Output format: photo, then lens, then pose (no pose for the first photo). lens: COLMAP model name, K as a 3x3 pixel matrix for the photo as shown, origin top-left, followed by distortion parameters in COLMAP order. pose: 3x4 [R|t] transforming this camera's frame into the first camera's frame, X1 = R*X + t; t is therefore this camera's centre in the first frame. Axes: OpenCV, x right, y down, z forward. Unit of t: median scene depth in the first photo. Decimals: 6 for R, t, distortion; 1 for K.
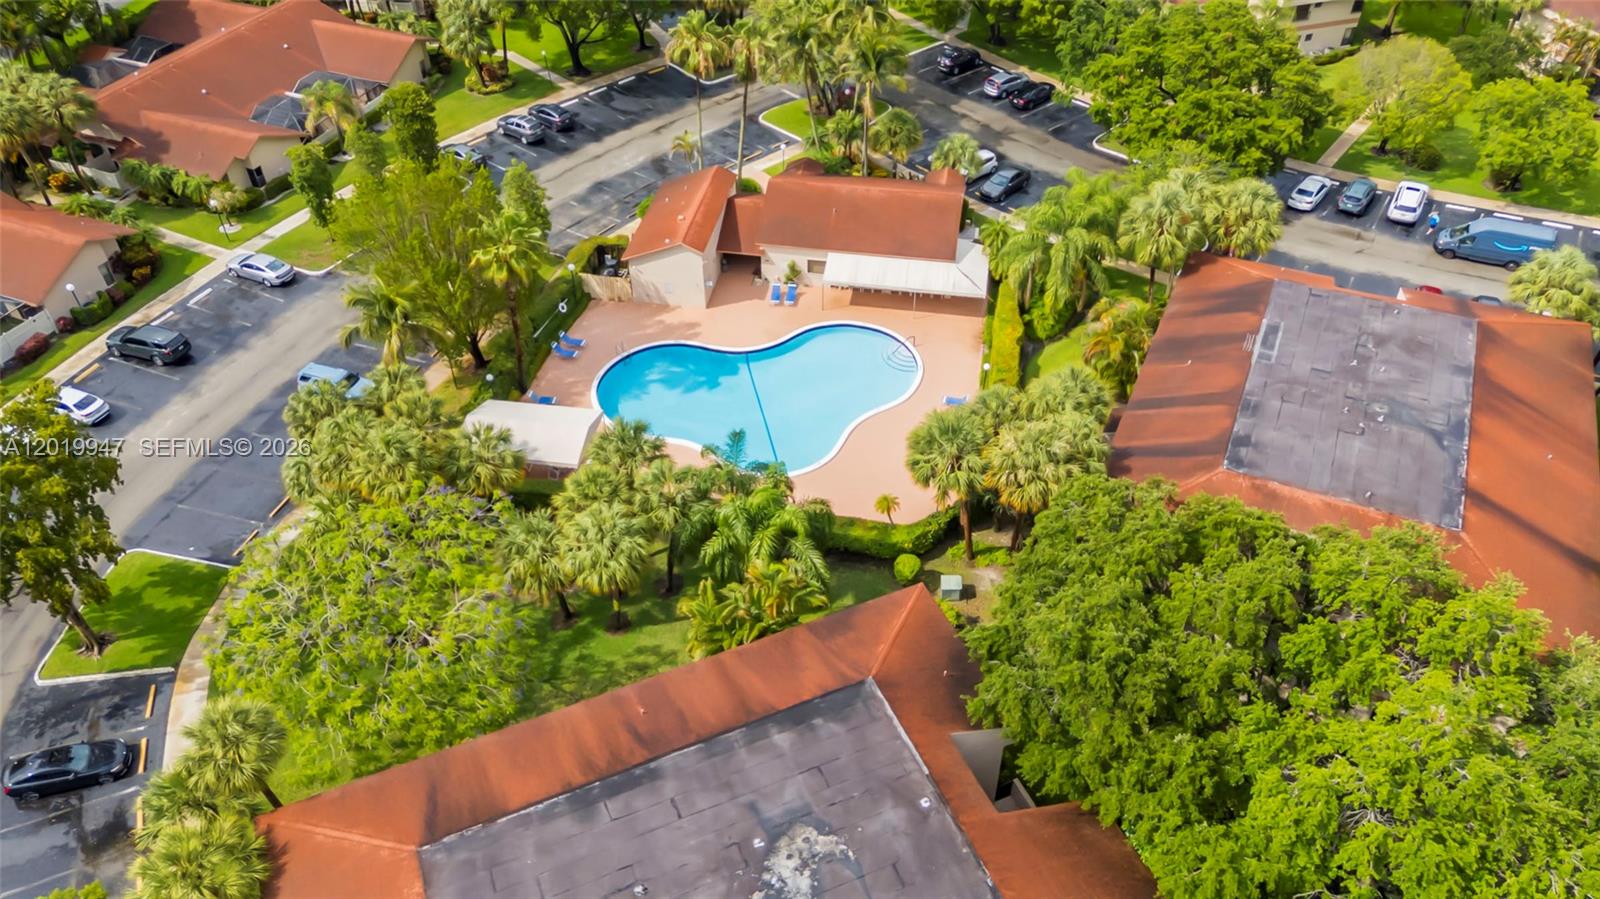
lens RADIAL K [[1189.3, 0, 798.1], [0, 1189.3, 450.2], [0, 0, 1]] dist [0.065533, 0.007300]
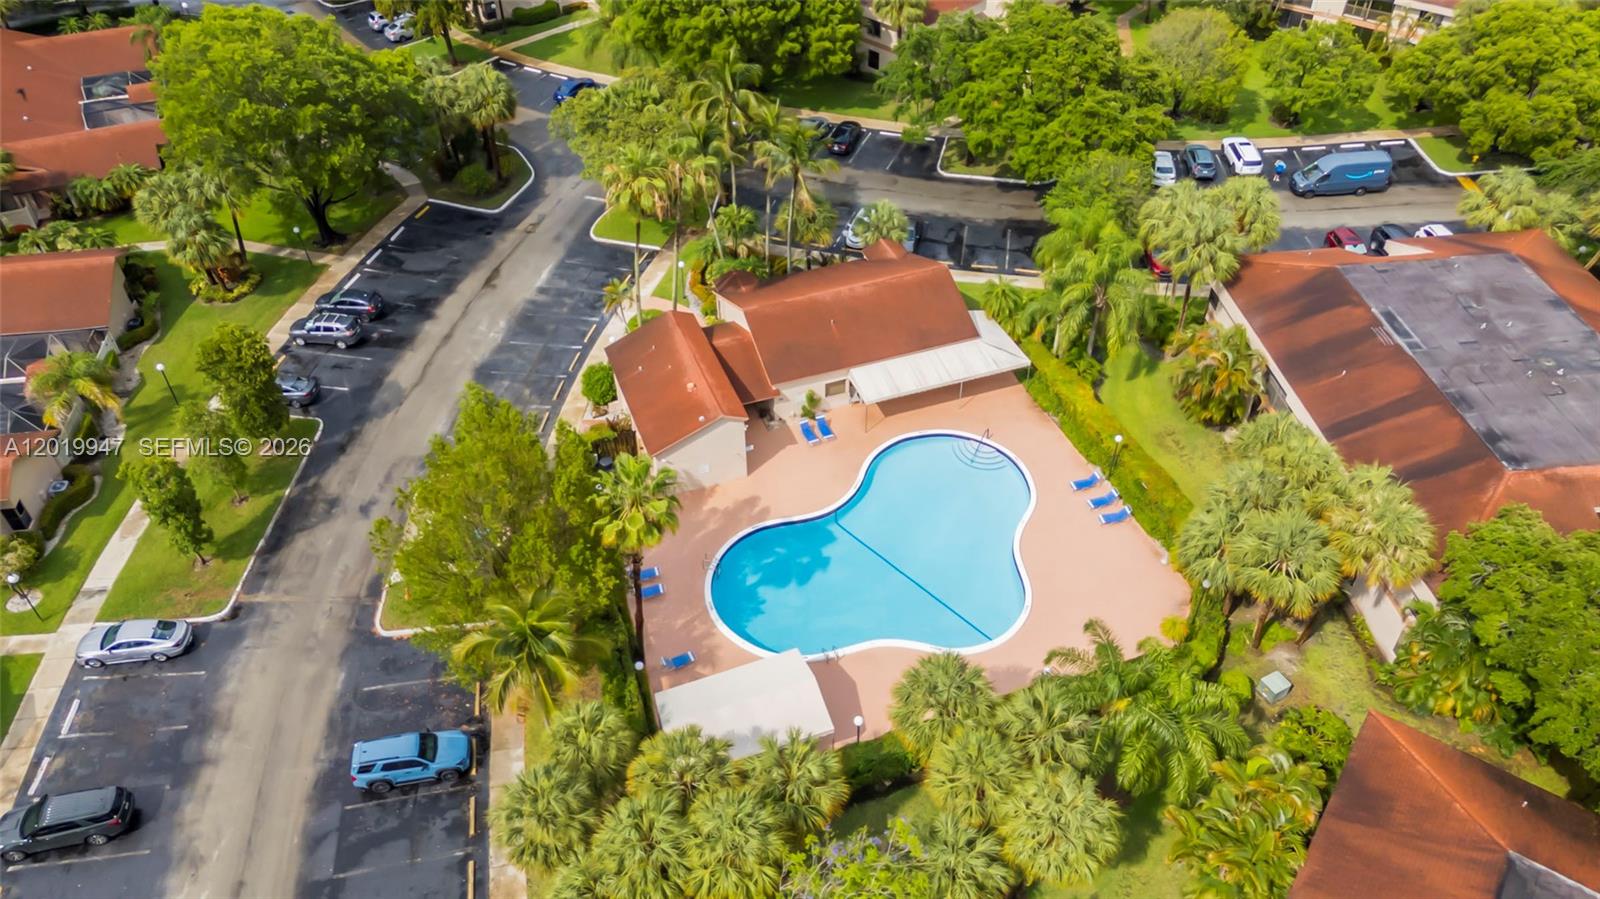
lens RADIAL K [[1189.3, 0, 800.1], [0, 1189.3, 454.8], [0, 0, 1]] dist [0.065533, 0.007300]
pose [[0.861967, -0.335130, 0.380394, -0.336305], [0.333997, 0.939880, 0.071211, -0.169252], [-0.381390, 0.065669, 0.922079, 0.194720]]
